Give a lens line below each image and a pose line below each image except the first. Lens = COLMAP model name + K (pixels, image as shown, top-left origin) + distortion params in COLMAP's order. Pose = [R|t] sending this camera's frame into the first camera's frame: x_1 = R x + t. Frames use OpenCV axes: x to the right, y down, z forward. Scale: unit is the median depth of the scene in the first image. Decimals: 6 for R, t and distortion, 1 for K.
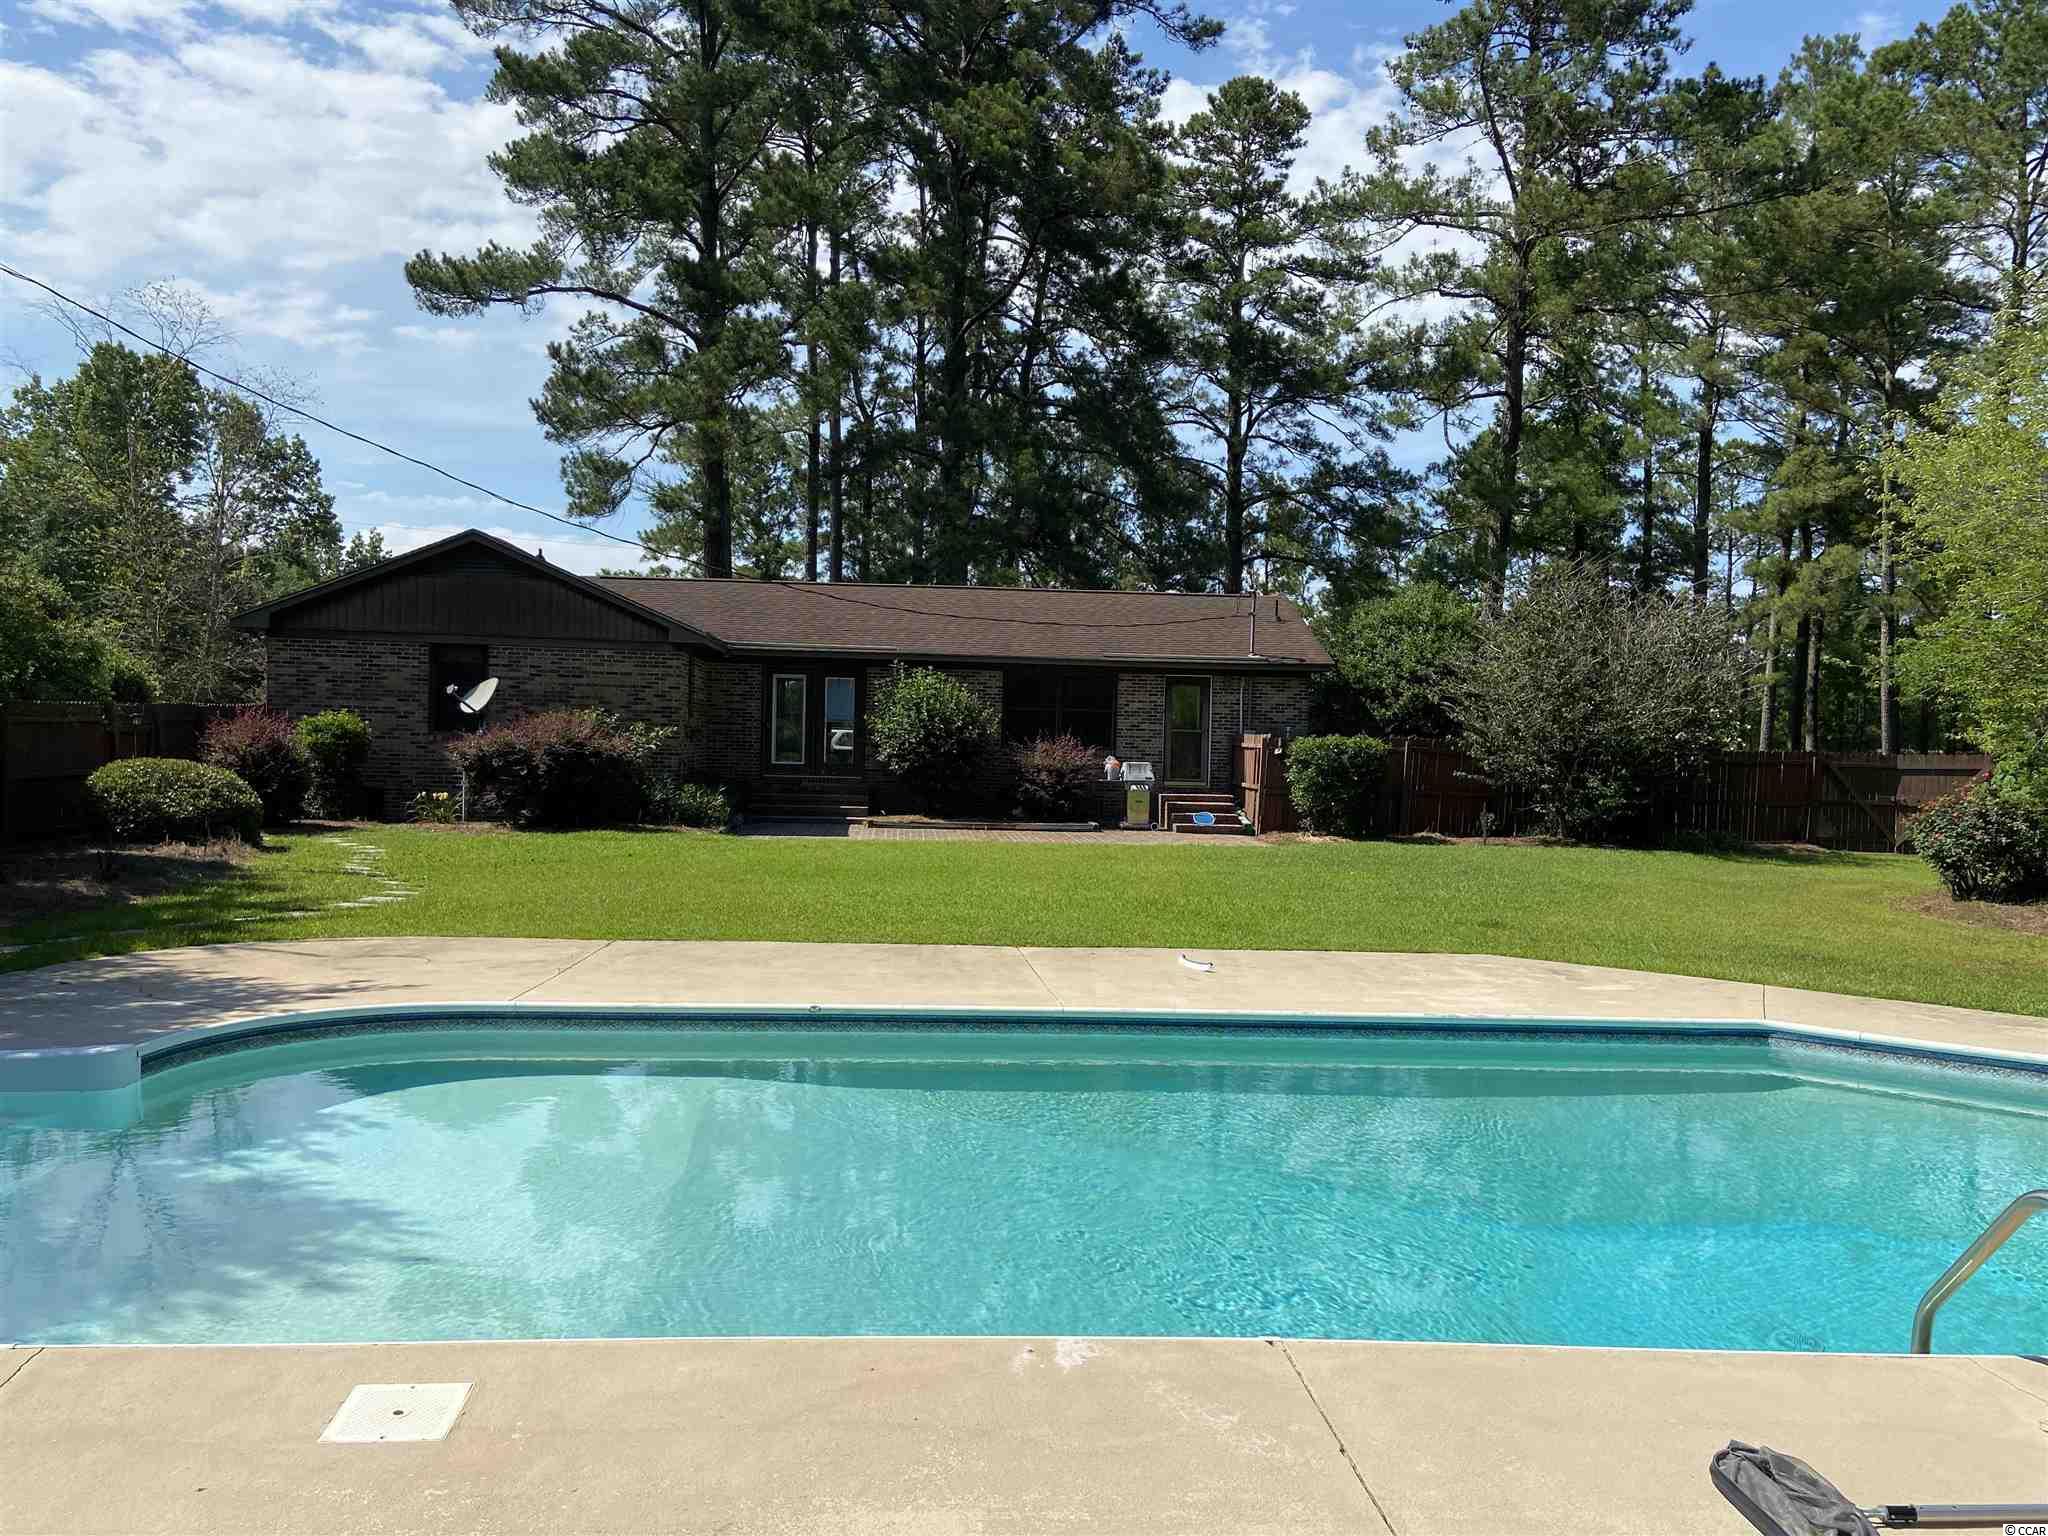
lens RADIAL K [[1539.3, 0, 1025.0], [0, 1539.3, 768.1], [0, 0, 1]] dist [0.016345, 0.001541]
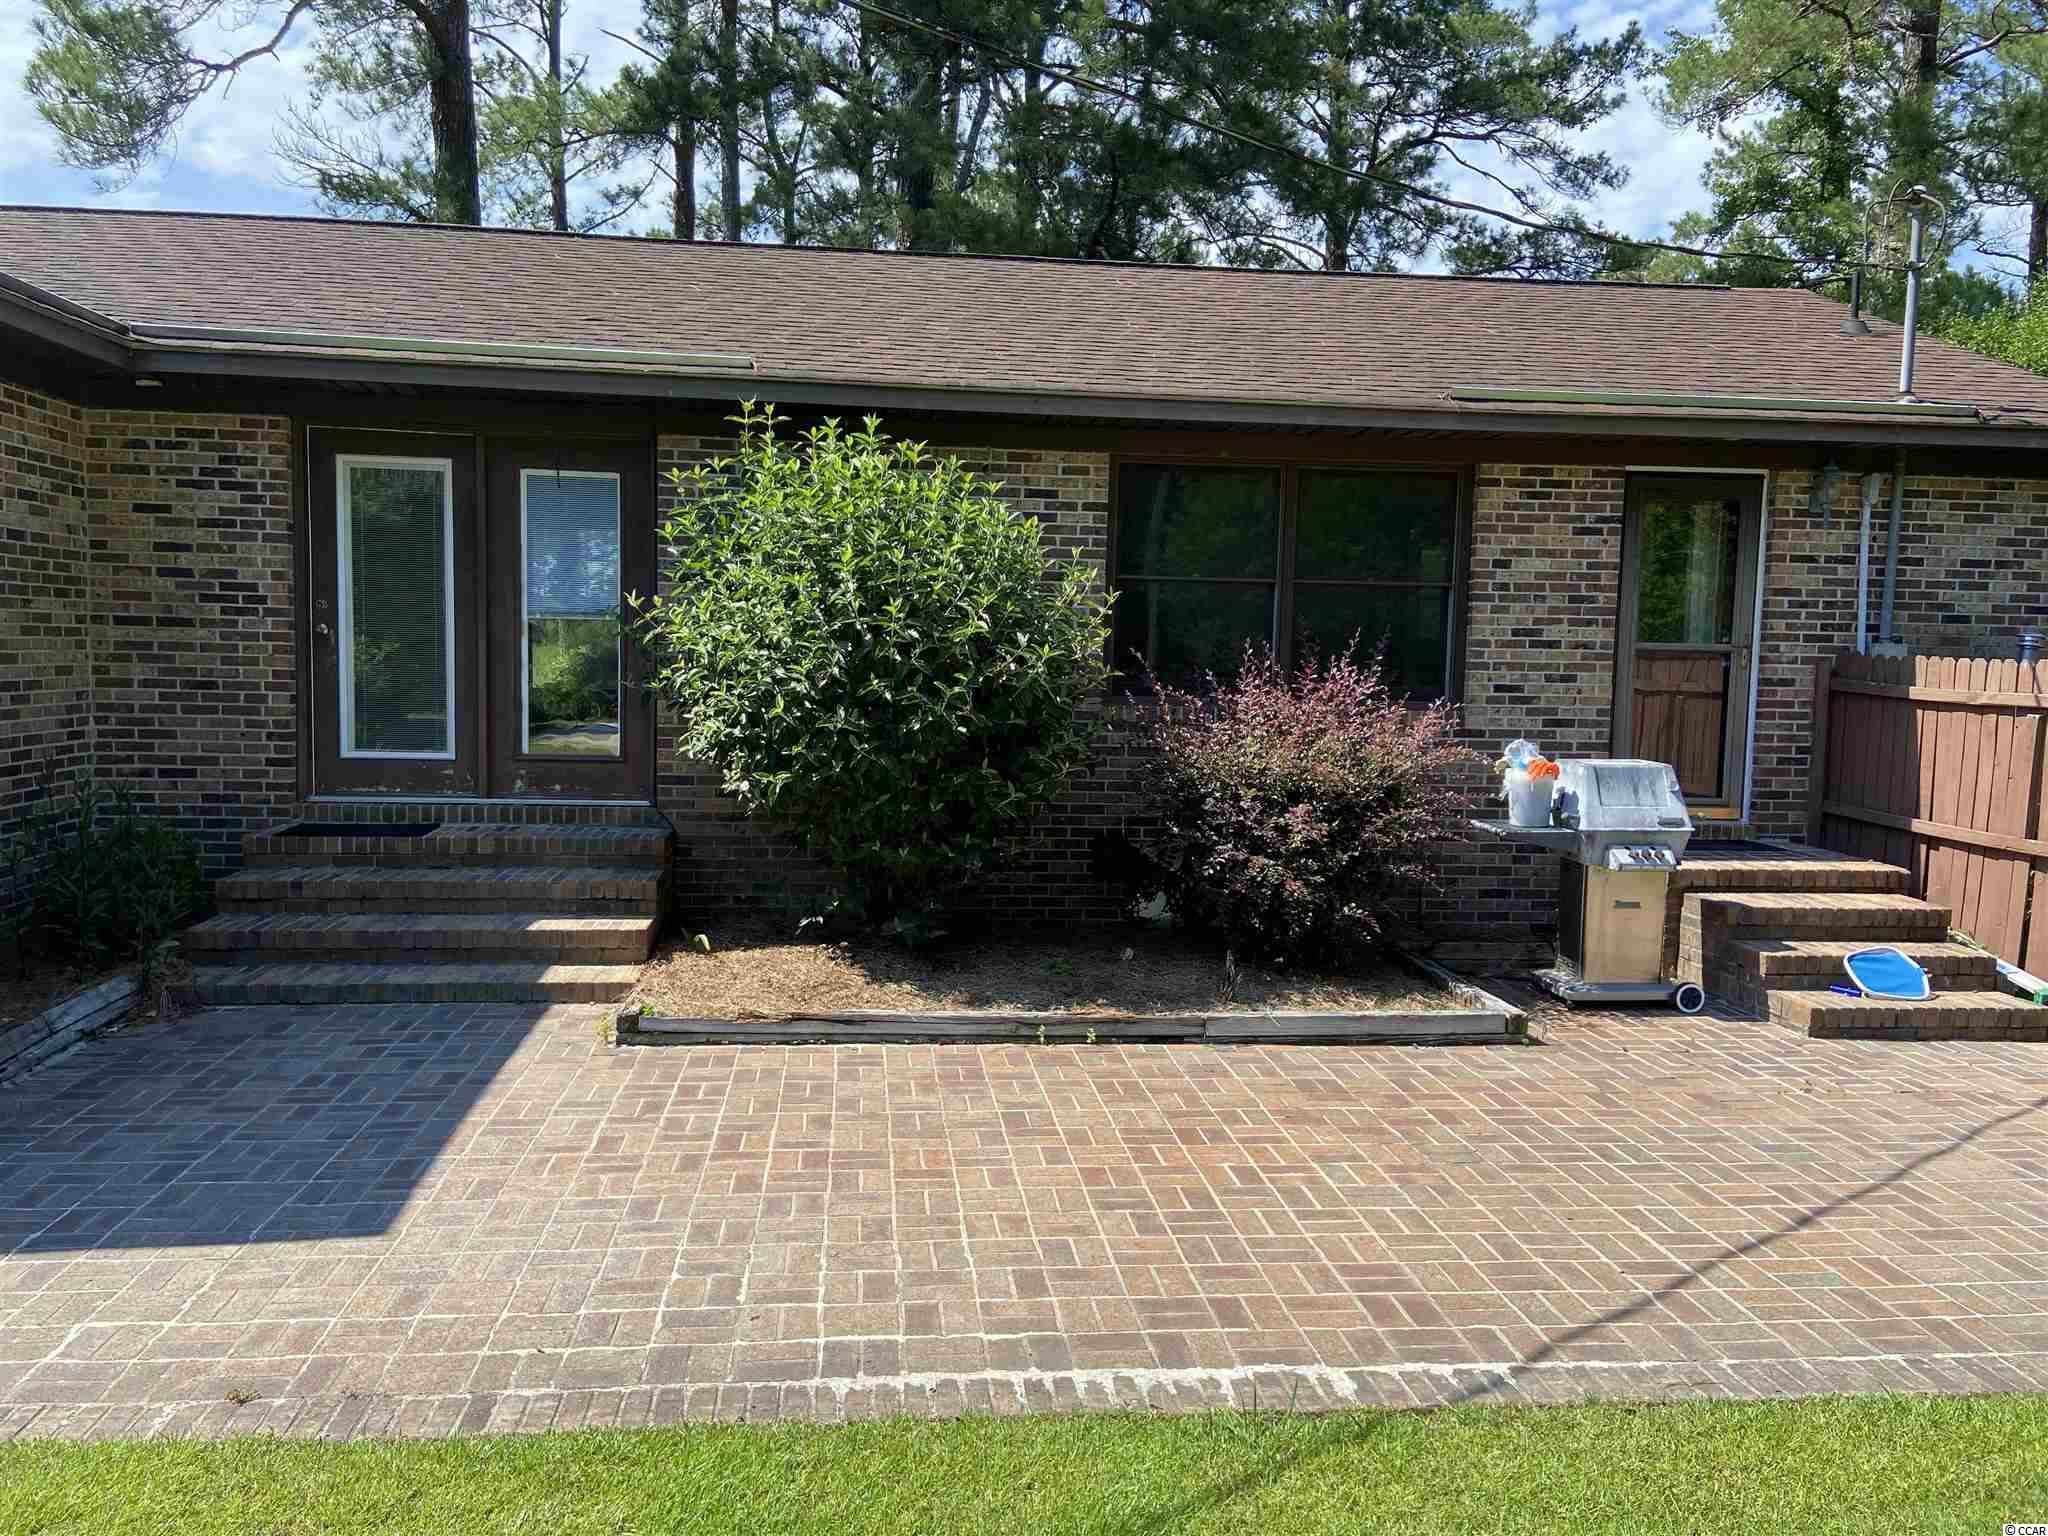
lens RADIAL K [[1539.3, 0, 1019.7], [0, 1539.3, 770.4], [0, 0, 1]] dist [0.016345, 0.001541]
pose [[0.999596, -0.002758, 0.028294, -0.041803], [0.000949, 0.997966, 0.063742, -0.019852], [-0.028412, -0.063690, 0.997565, 0.708707]]
